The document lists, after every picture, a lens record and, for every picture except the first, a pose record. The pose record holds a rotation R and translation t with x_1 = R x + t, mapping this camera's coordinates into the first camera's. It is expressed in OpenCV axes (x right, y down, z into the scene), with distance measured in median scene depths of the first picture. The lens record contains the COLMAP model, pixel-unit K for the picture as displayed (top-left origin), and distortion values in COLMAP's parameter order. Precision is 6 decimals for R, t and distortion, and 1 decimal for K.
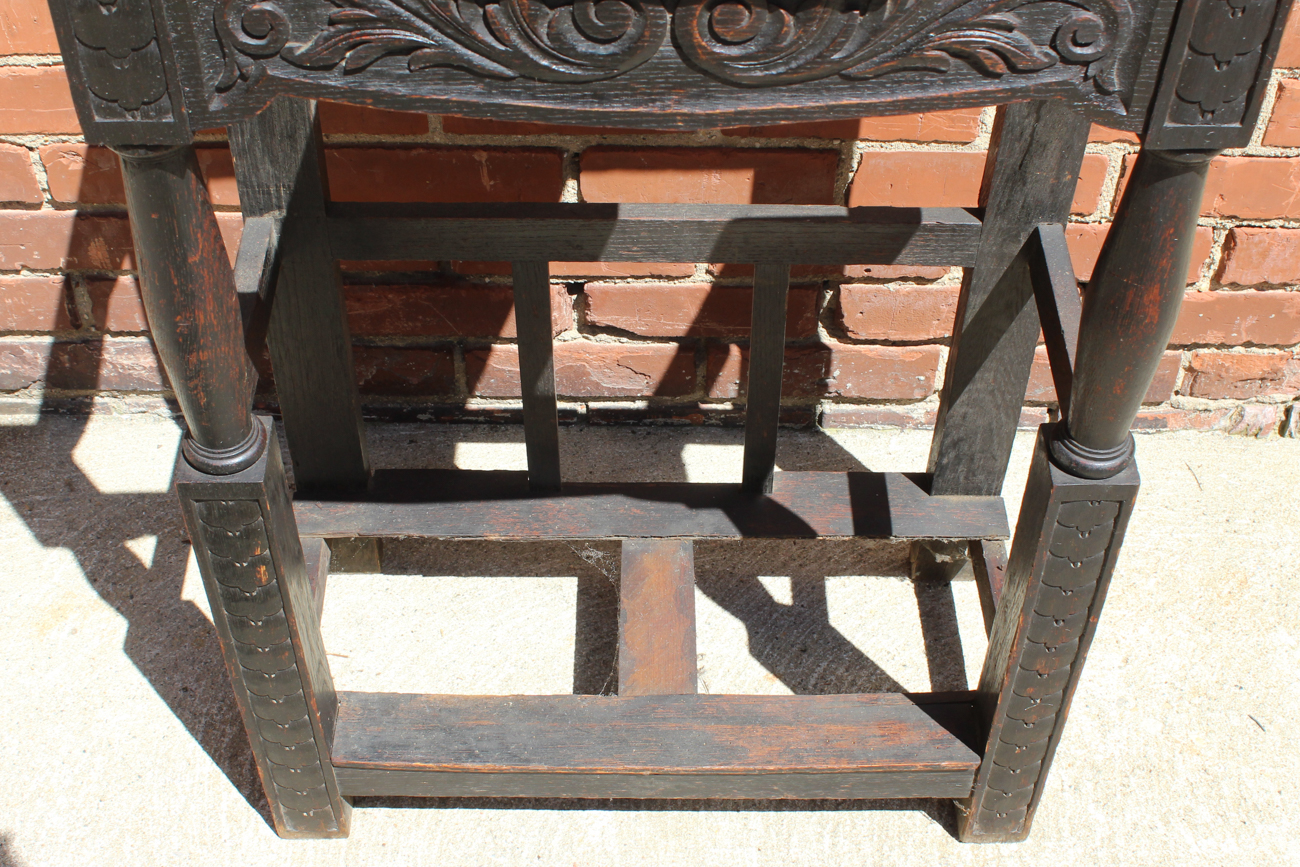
lens RADIAL K [[1810.2, 0, 649.1], [0, 1810.2, 494.8], [0, 0, 1]] dist [-0.104947, 0.138994]
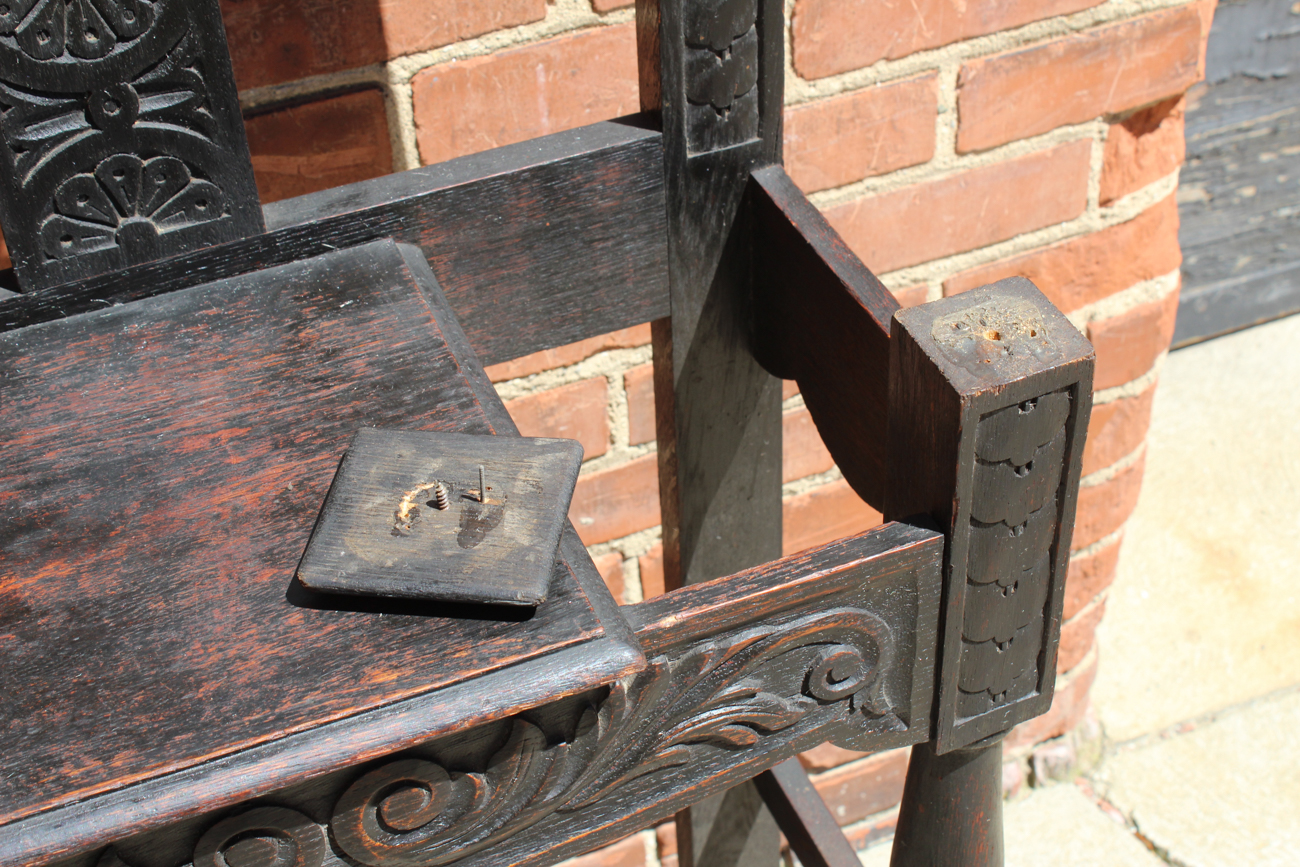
lens RADIAL K [[1965.7, 0, 666.3], [0, 1965.7, 437.8], [0, 0, 1]] dist [-0.037134, 0.133390]
pose [[0.924652, -0.280774, 0.257263, -0.020630], [0.318353, 0.940649, -0.117606, -0.273180], [-0.208973, 0.190645, 0.959158, 0.167925]]
